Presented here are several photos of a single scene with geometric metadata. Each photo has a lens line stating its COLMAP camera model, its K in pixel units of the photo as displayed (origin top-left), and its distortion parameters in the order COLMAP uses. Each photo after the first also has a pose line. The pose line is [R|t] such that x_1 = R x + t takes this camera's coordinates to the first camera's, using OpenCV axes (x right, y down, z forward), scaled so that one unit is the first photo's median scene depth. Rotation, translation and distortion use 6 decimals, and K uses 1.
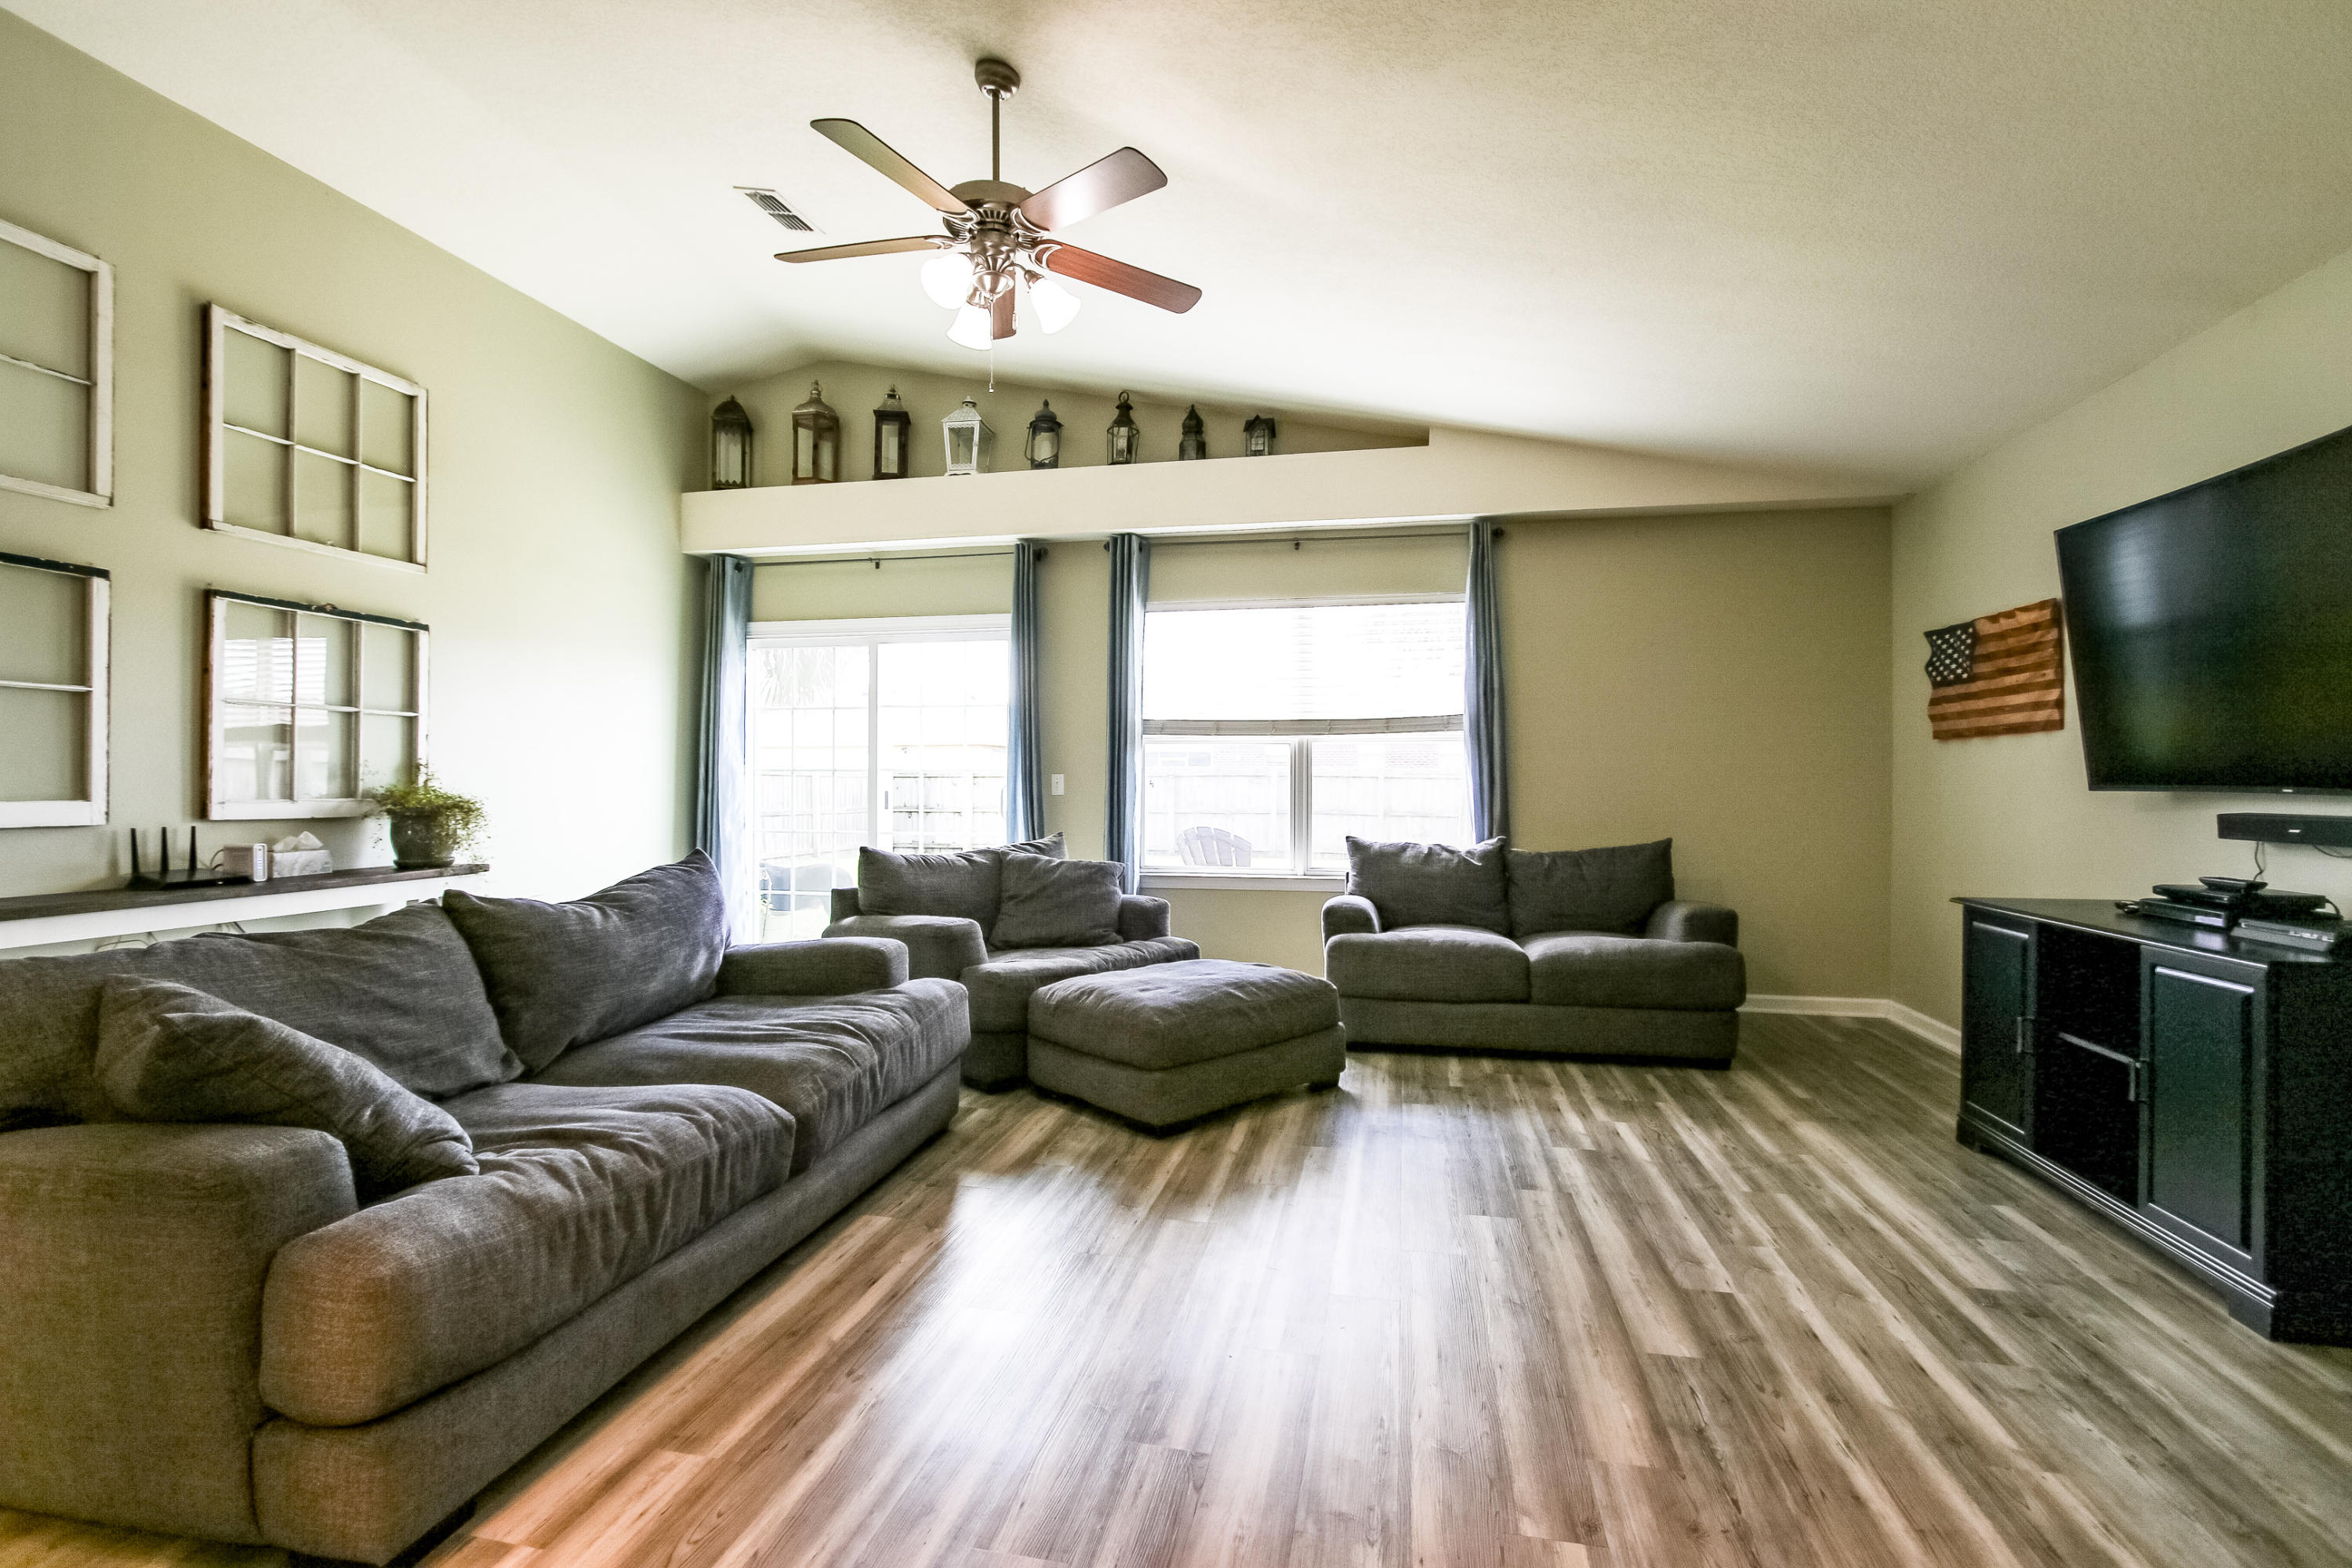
lens RADIAL K [[1093.9, 0, 1171.6], [0, 1093.9, 770.3], [0, 0, 1]] dist [-0.013360, 0.004314]
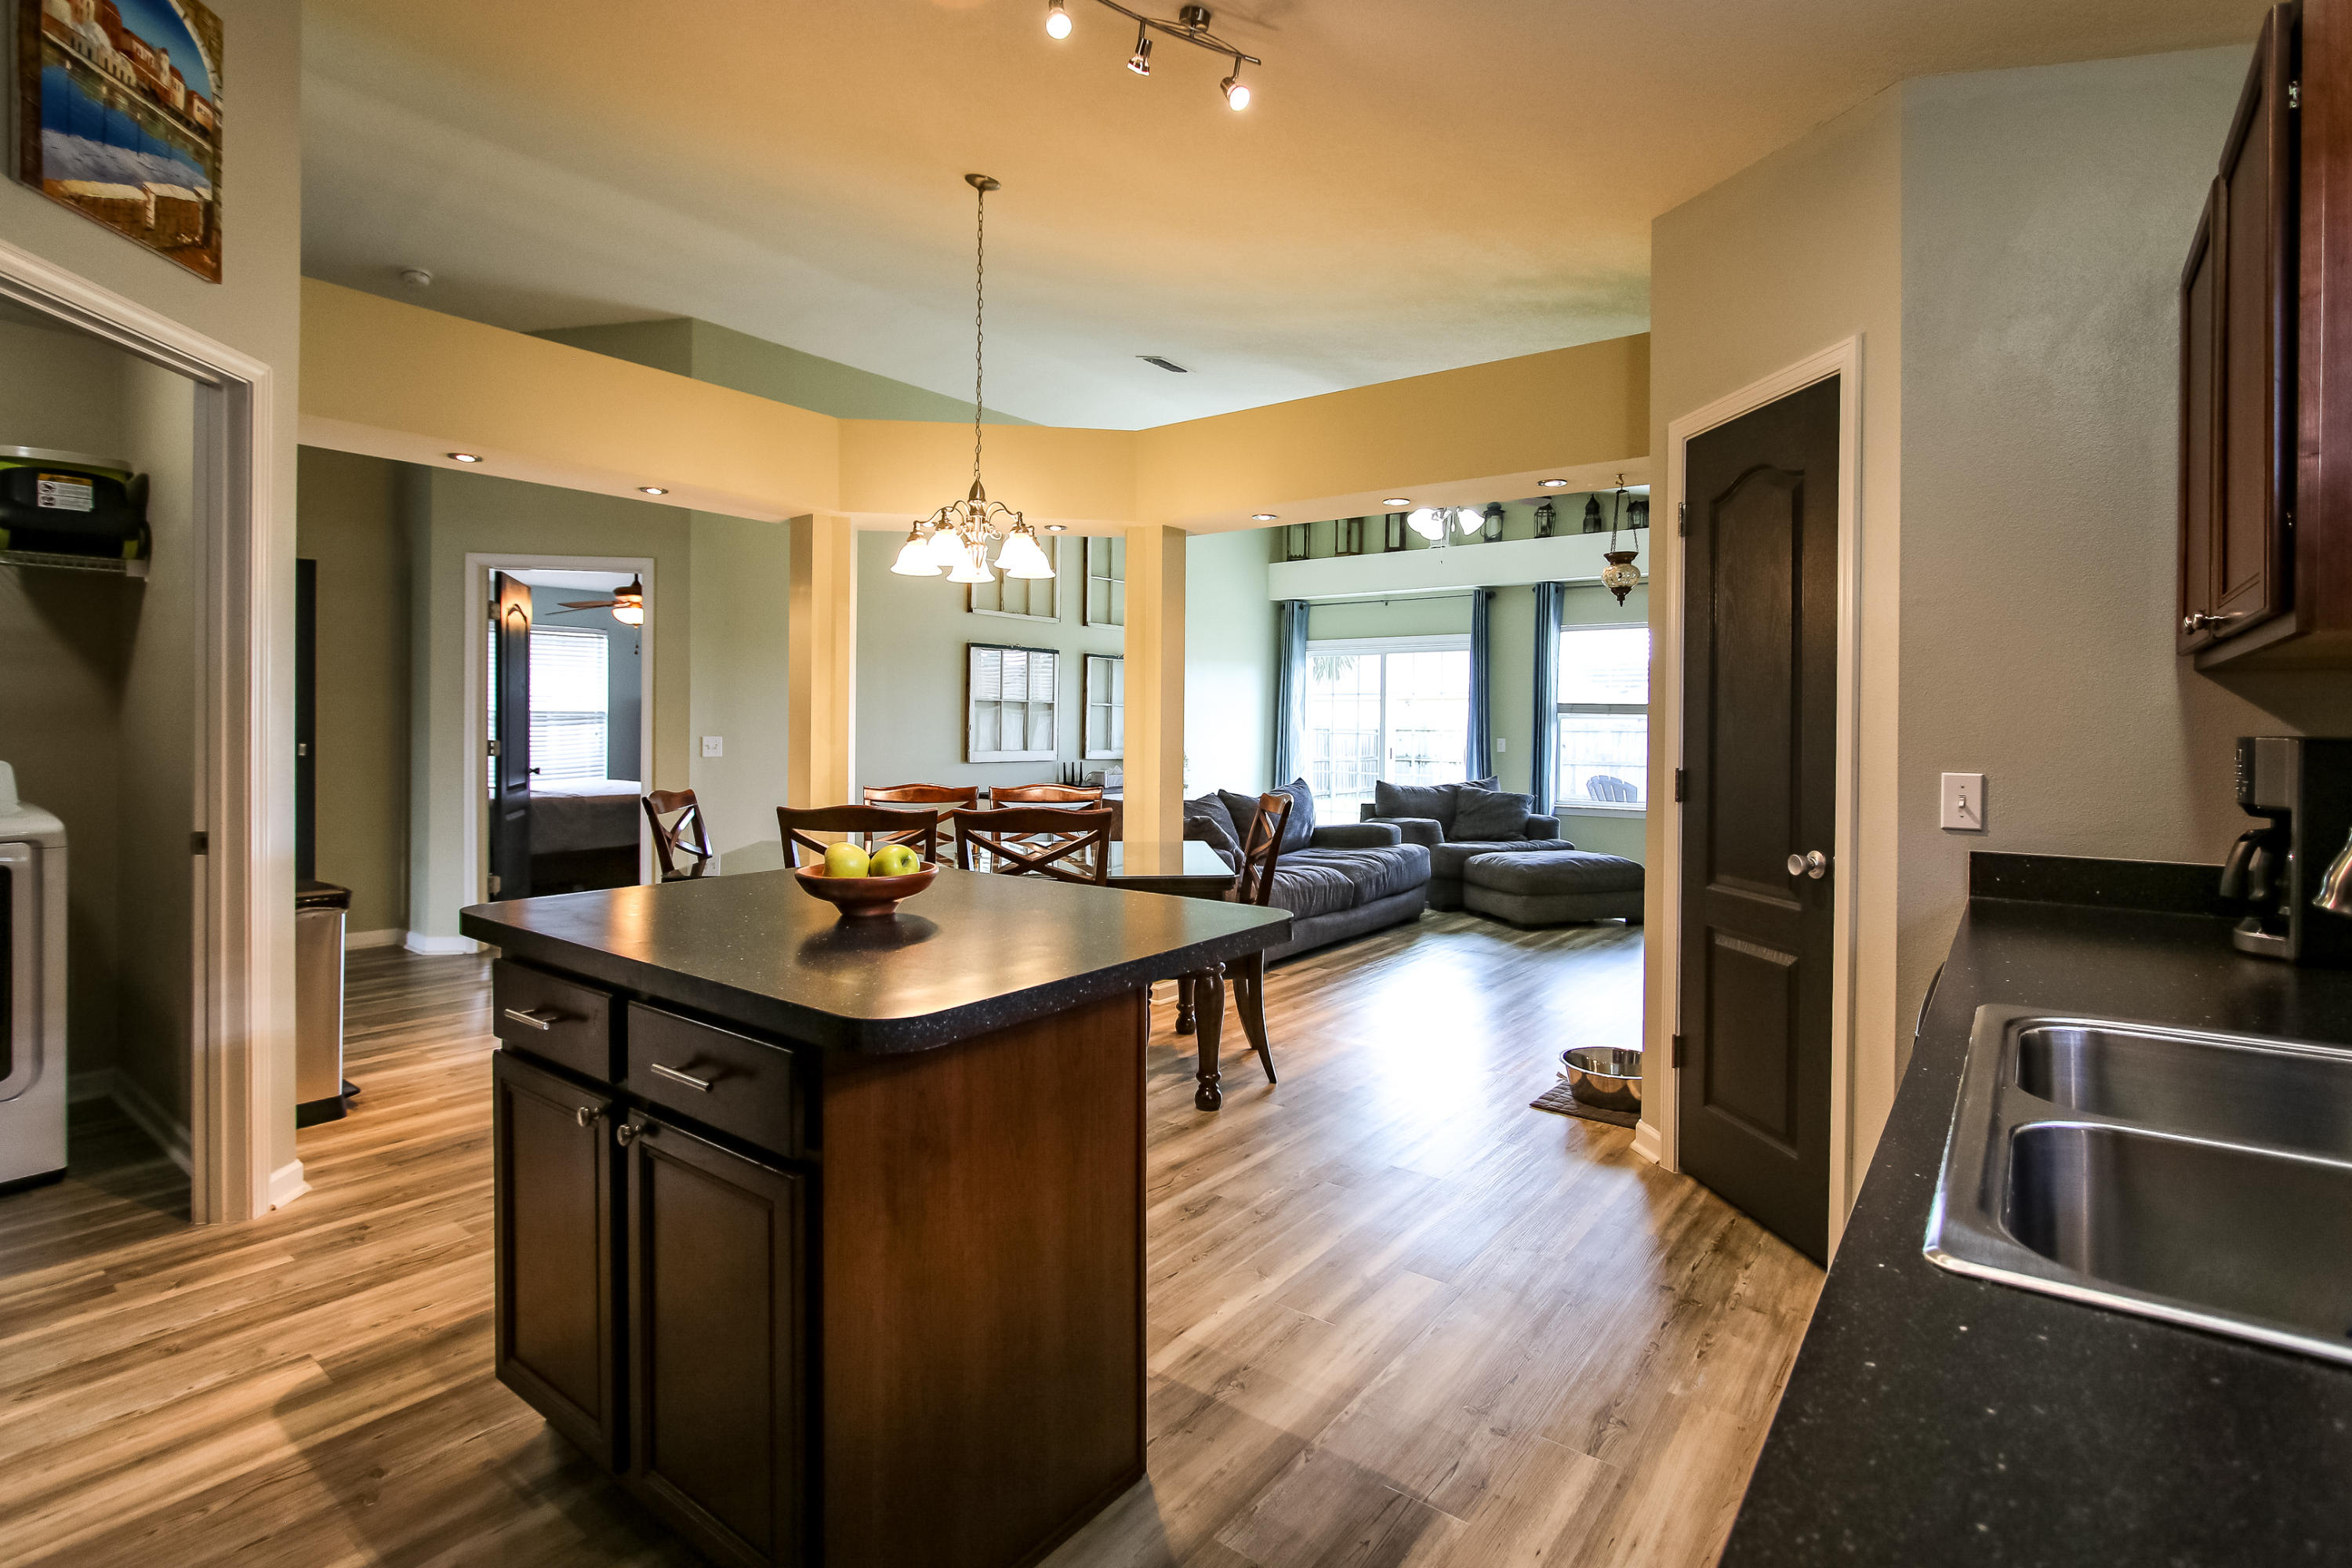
lens RADIAL K [[1093.9, 0, 1191.8], [0, 1093.9, 738.1], [0, 0, 1]] dist [-0.013360, 0.004314]
pose [[0.906254, 0.010049, -0.422613, 0.197839], [-0.002472, 0.999826, 0.018472, -0.031501], [0.422726, -0.015696, 0.906122, -0.751866]]
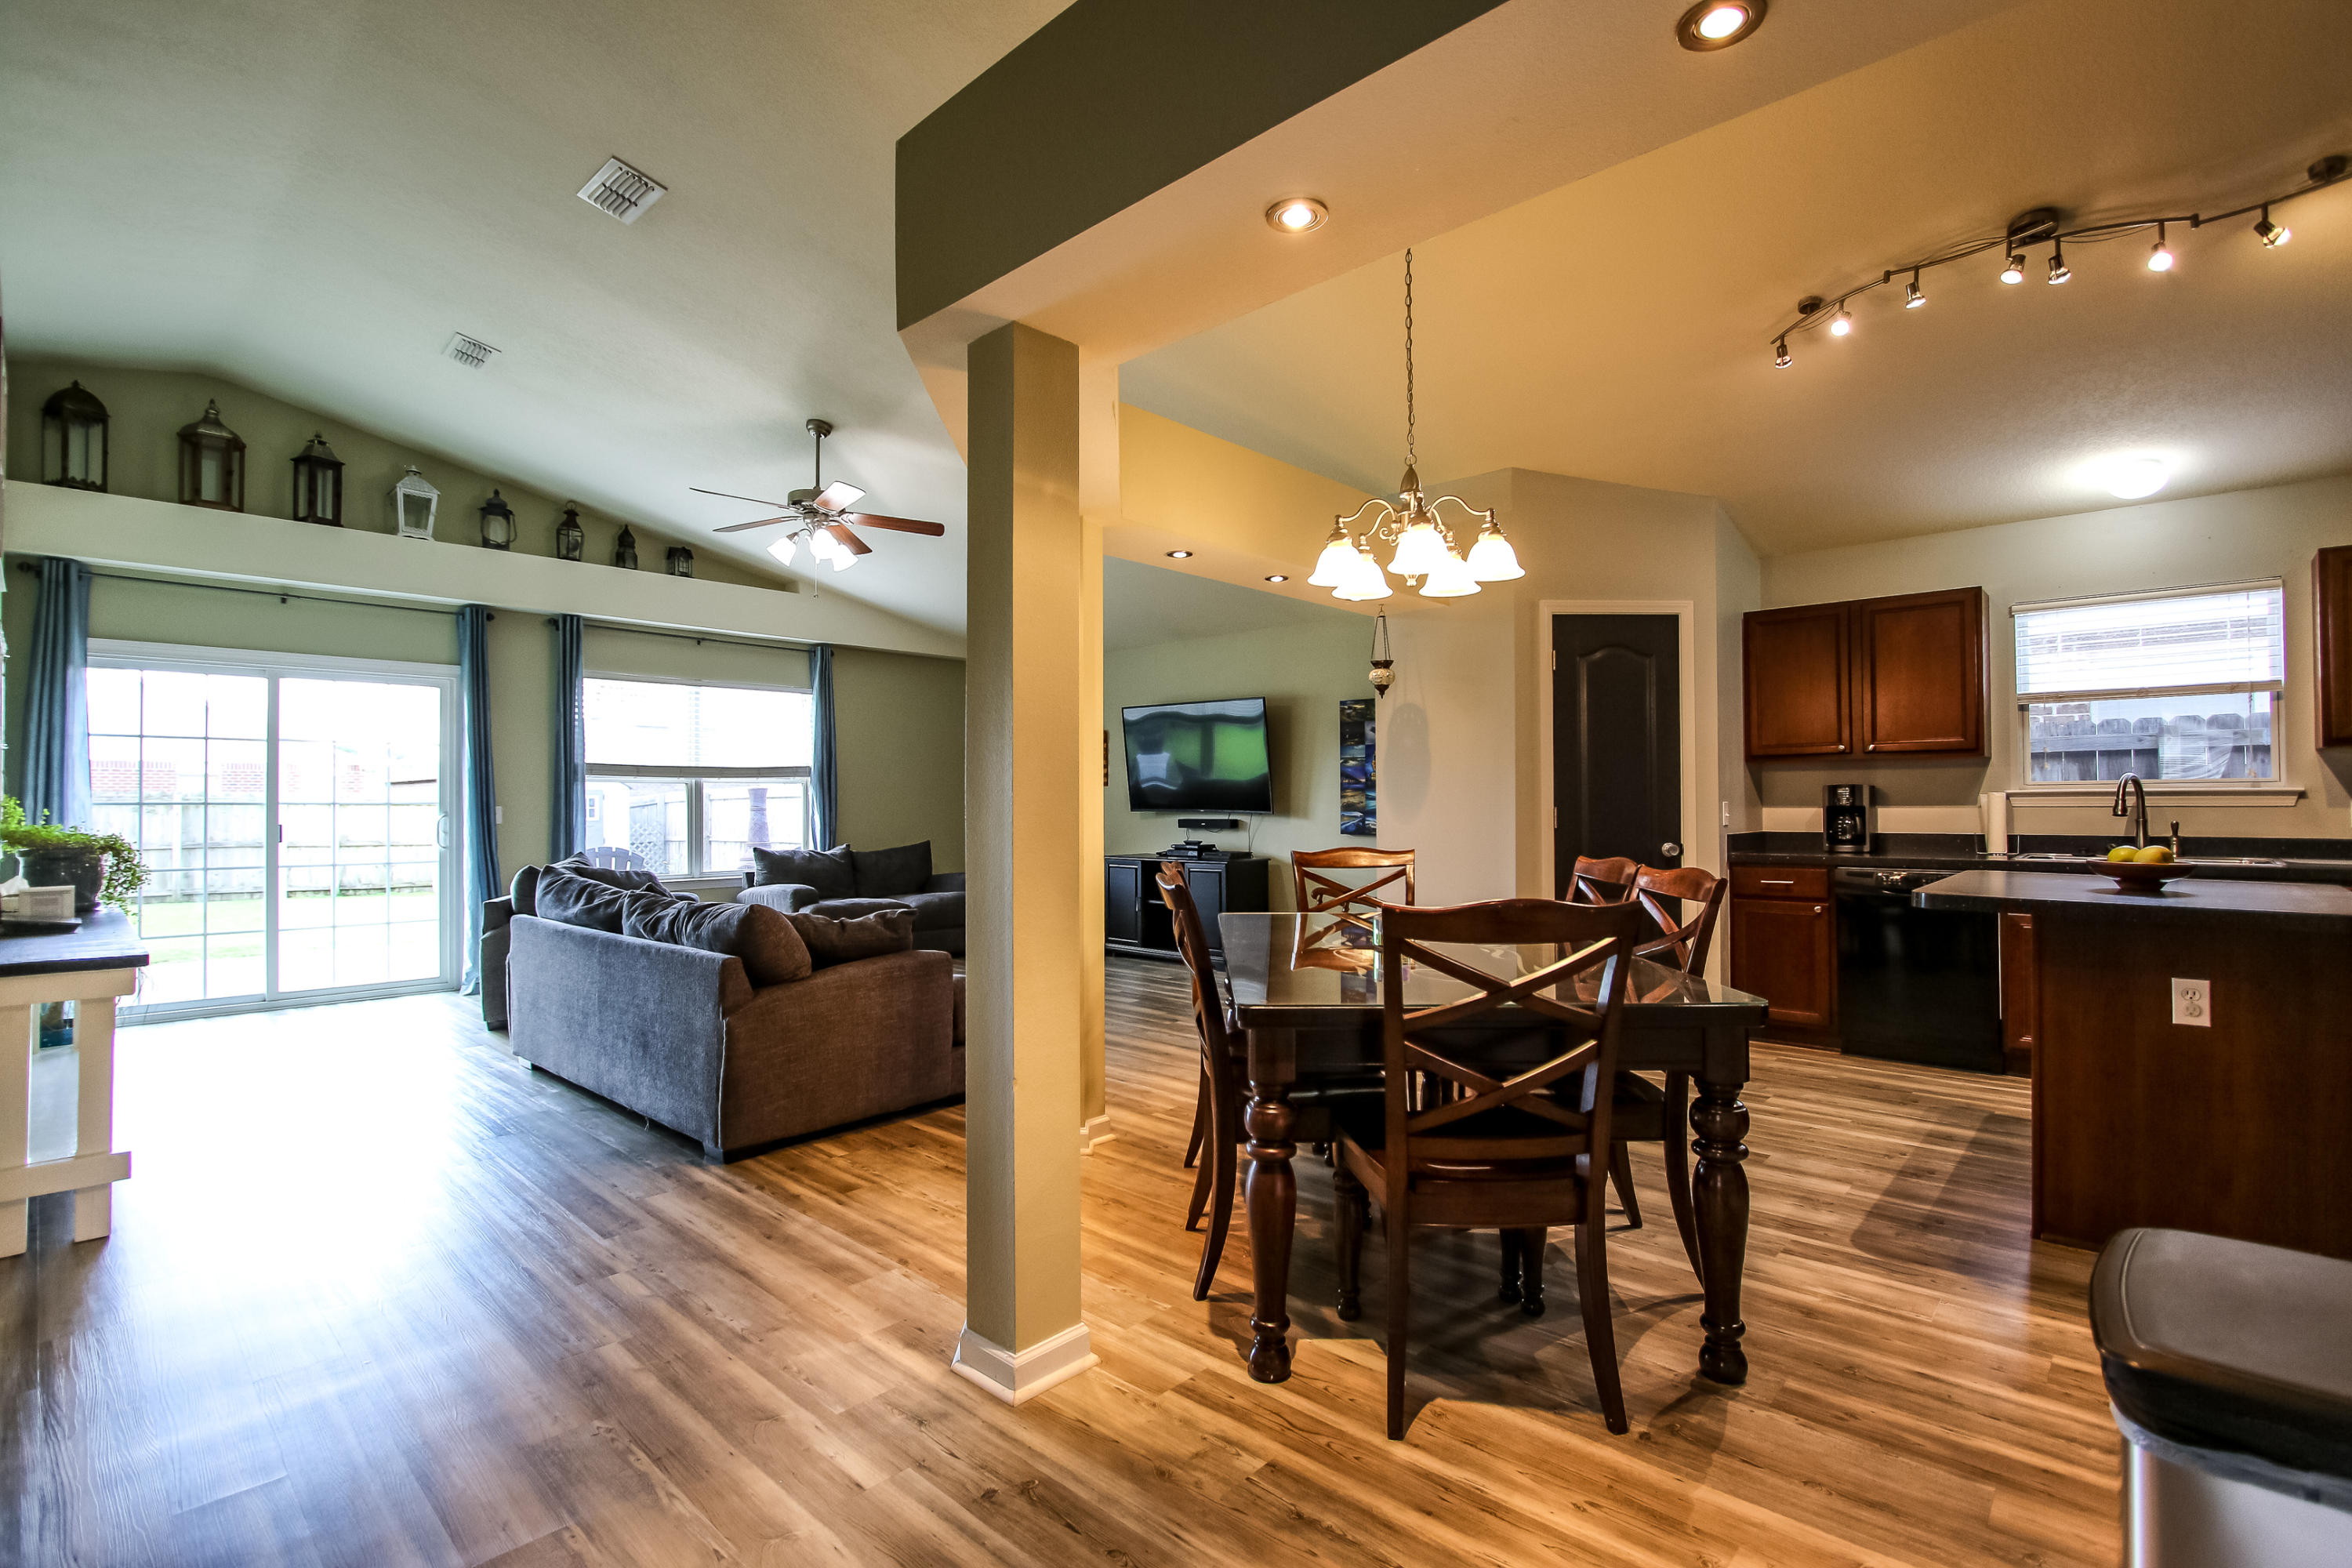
lens RADIAL K [[1093.9, 0, 1158.0], [0, 1093.9, 780.6], [0, 0, 1]] dist [-0.013360, 0.004314]
pose [[0.530454, 0.012516, 0.847621, -0.932616], [-0.003078, 0.999913, -0.012838, -0.014645], [-0.847708, 0.004201, 0.530446, -0.293198]]
